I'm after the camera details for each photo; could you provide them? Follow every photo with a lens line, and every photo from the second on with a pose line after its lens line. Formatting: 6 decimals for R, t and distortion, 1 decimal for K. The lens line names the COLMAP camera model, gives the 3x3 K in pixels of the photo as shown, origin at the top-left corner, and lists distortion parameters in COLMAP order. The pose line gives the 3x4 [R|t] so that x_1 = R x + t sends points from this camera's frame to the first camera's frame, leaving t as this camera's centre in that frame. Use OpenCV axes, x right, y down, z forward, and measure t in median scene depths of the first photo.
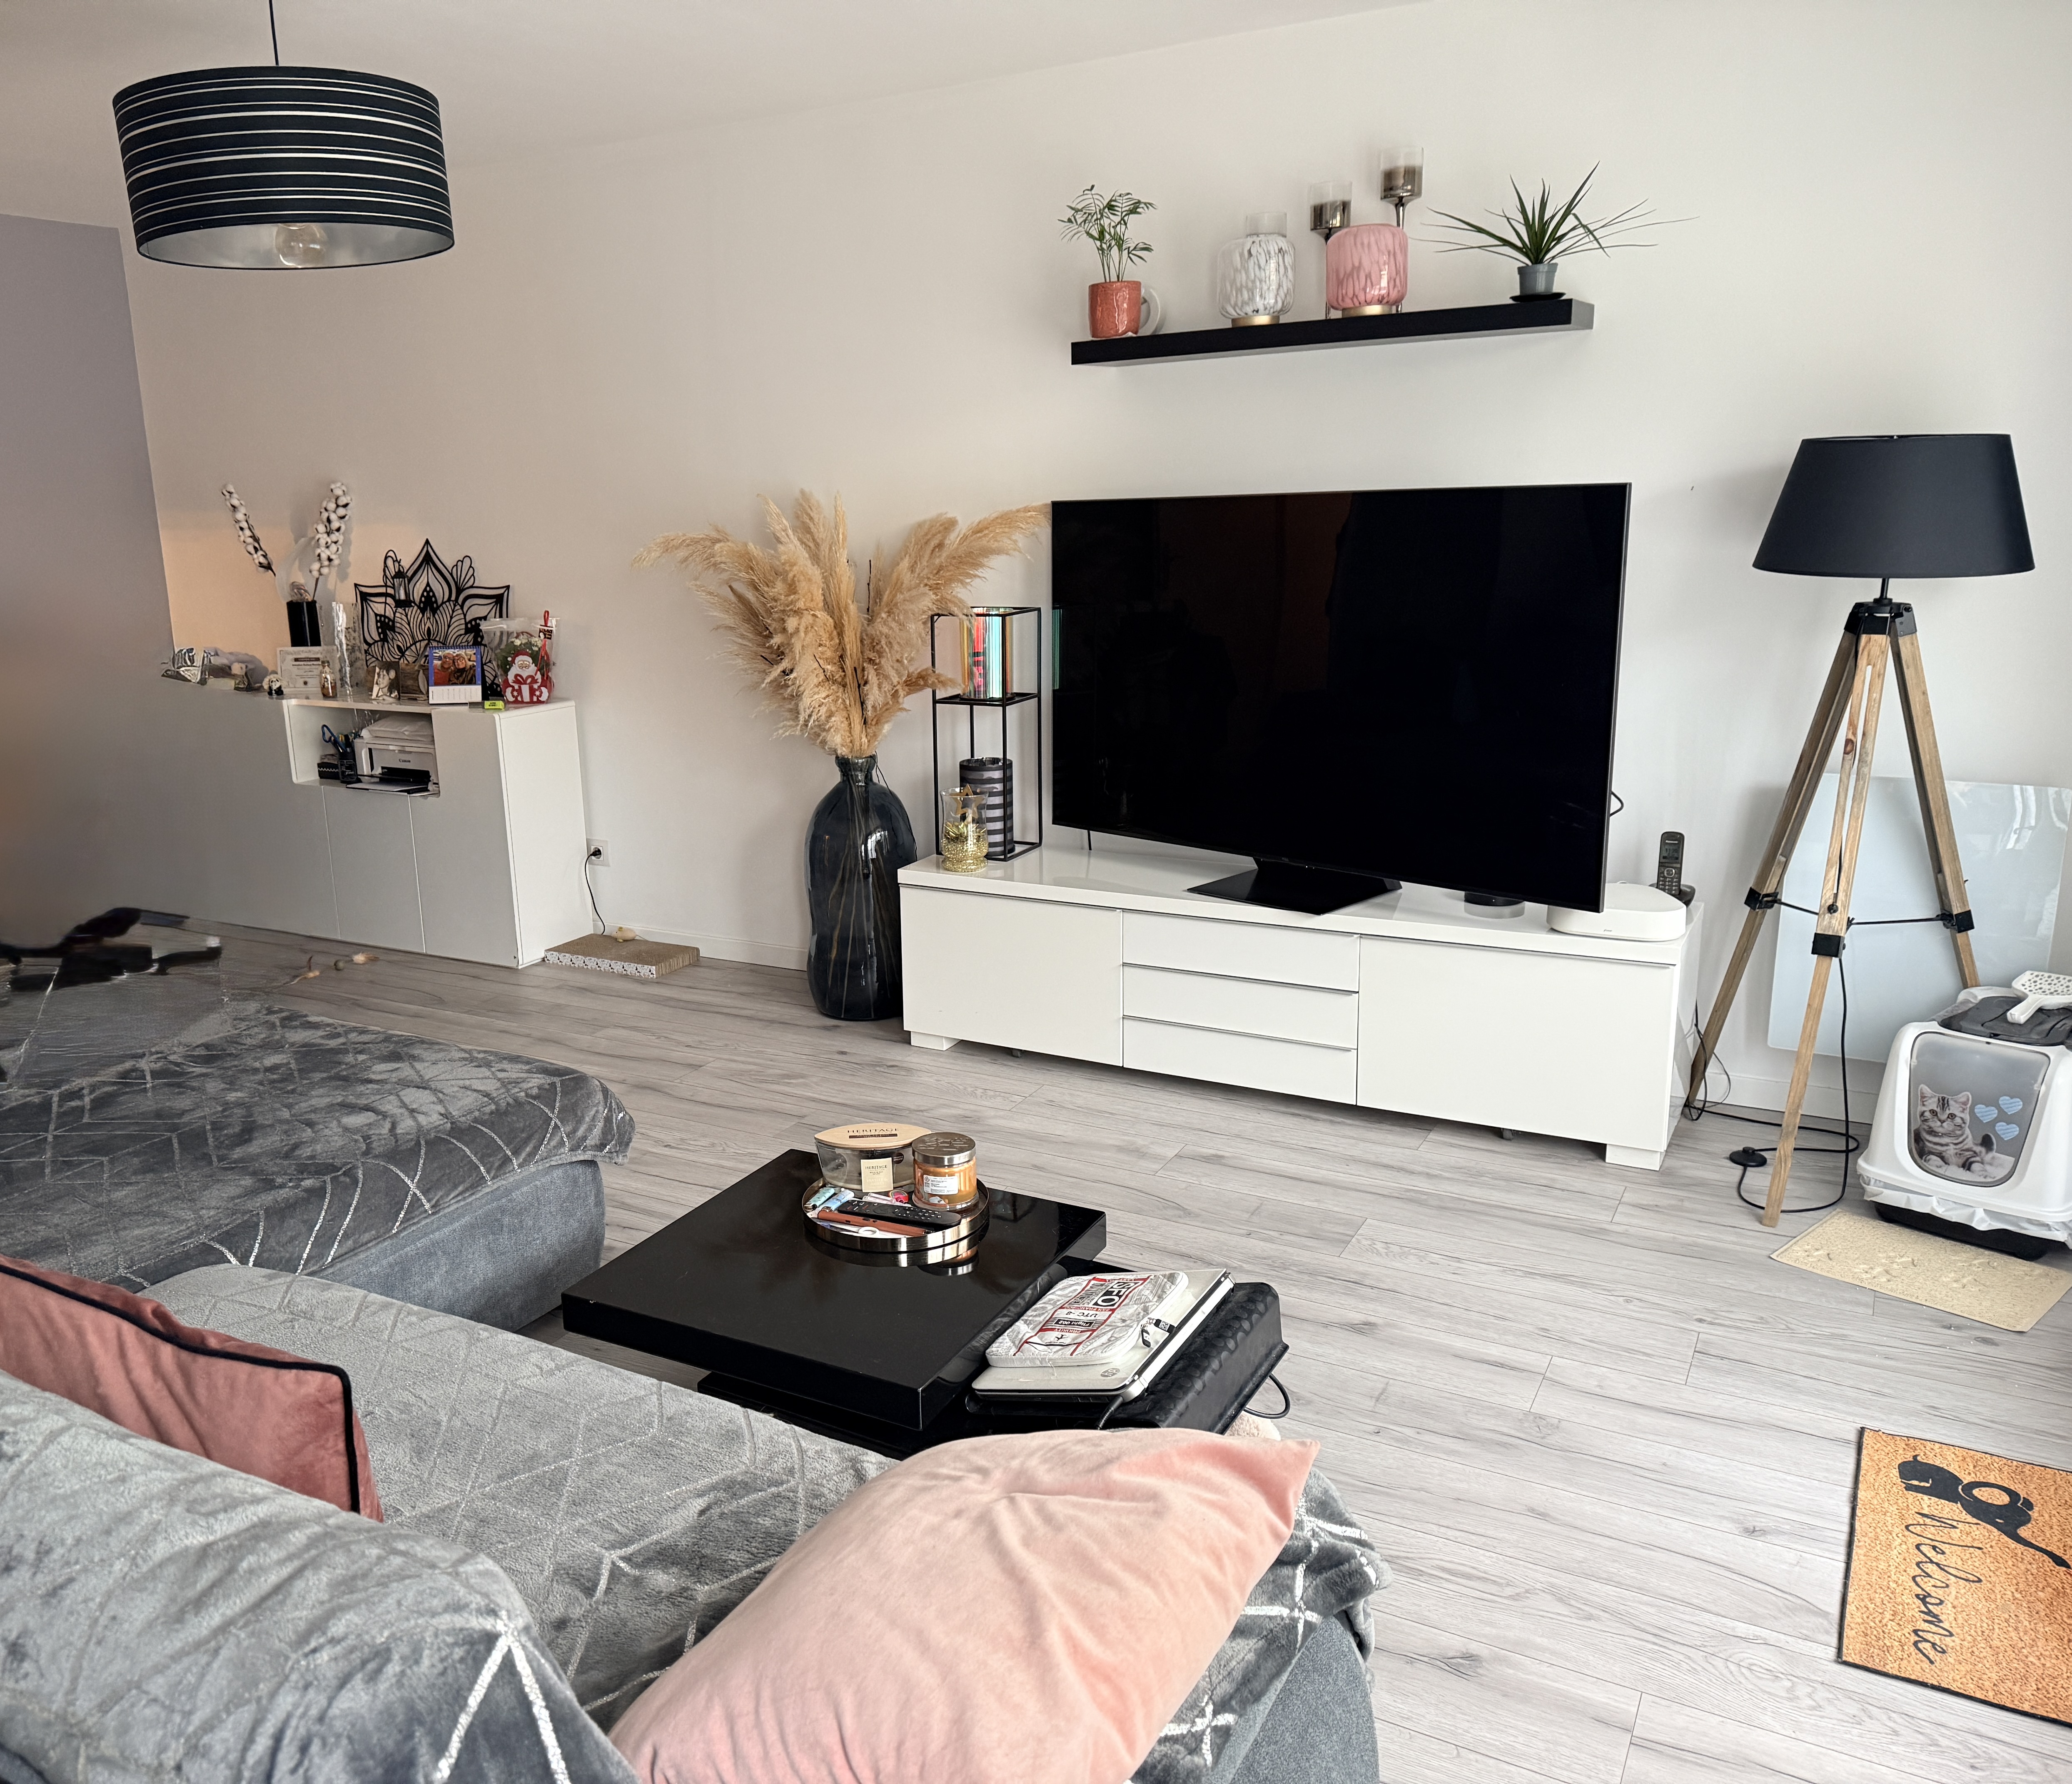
lens RADIAL K [[1640.3, 0, 1036.0], [0, 1640.3, 892.0], [0, 0, 1]] dist [0.146790, -0.208393]
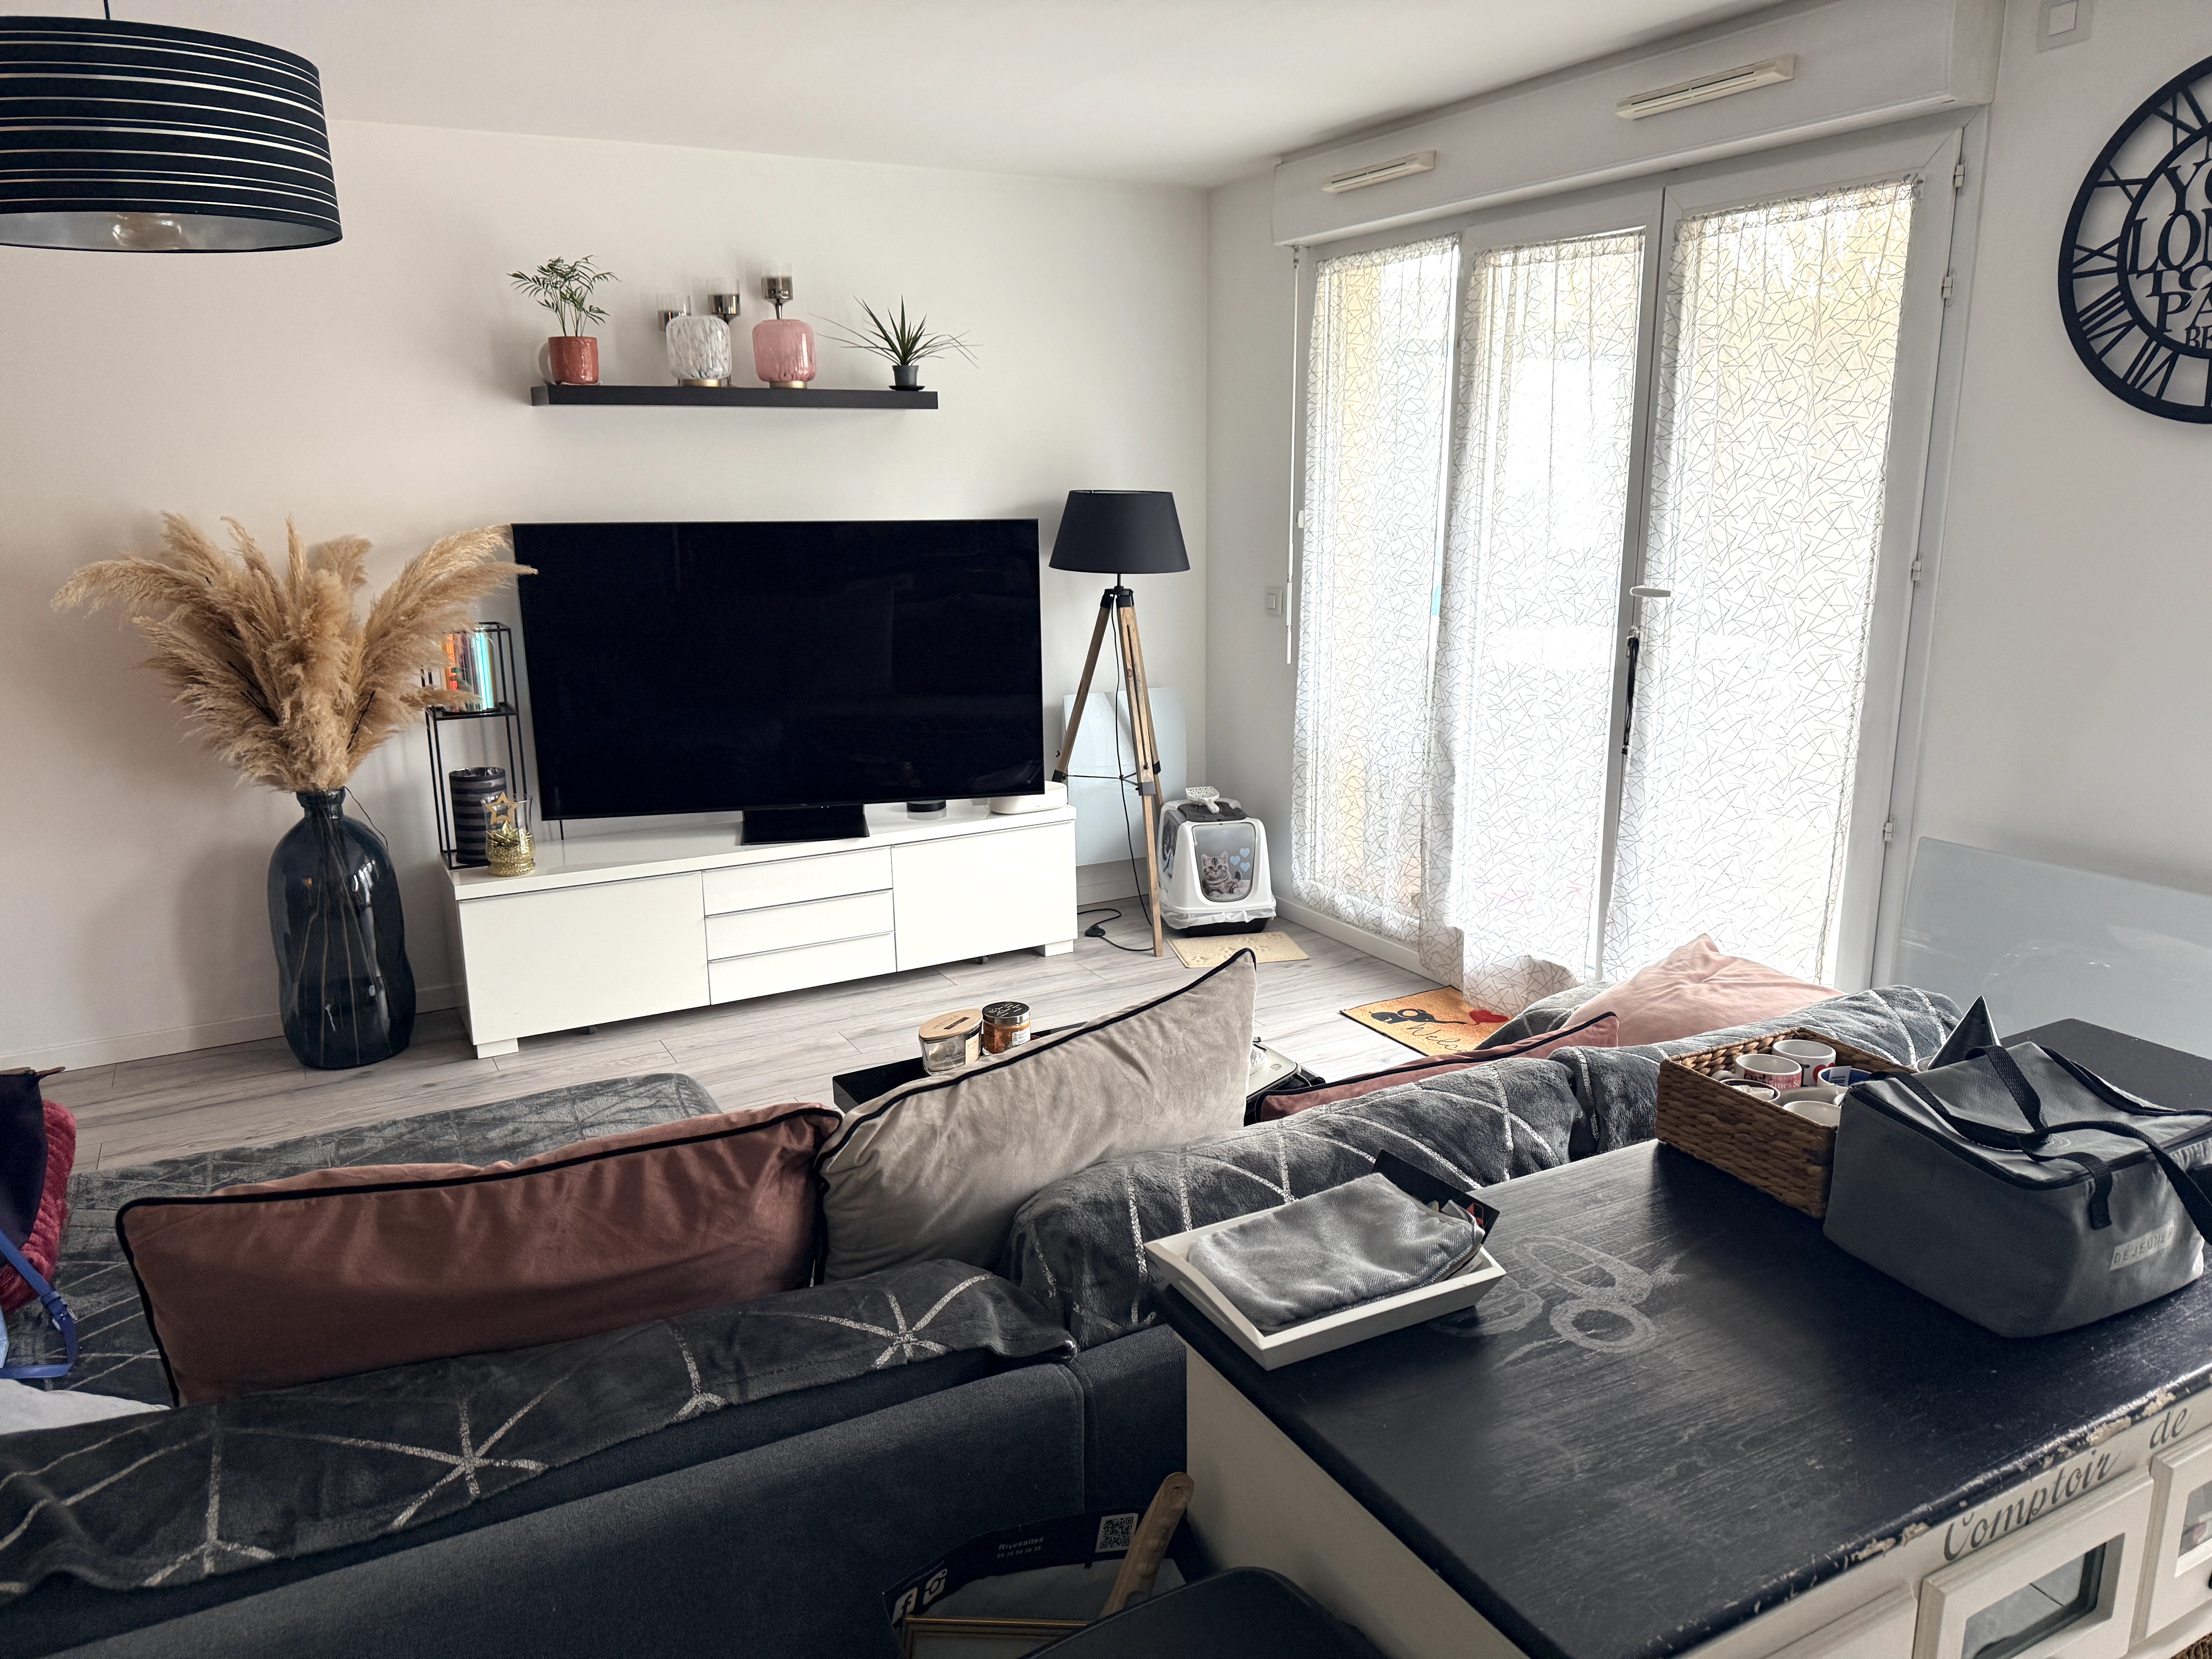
lens RADIAL K [[1516.1, 0, 1106.0], [0, 1516.1, 829.5], [0, 0, 1]] dist [0.151608, 0.000379]
pose [[0.541334, -0.181209, 0.821048, -0.725124], [0.193668, 0.977116, 0.087964, -0.062655], [-0.818199, 0.111393, 0.564041, 0.143983]]
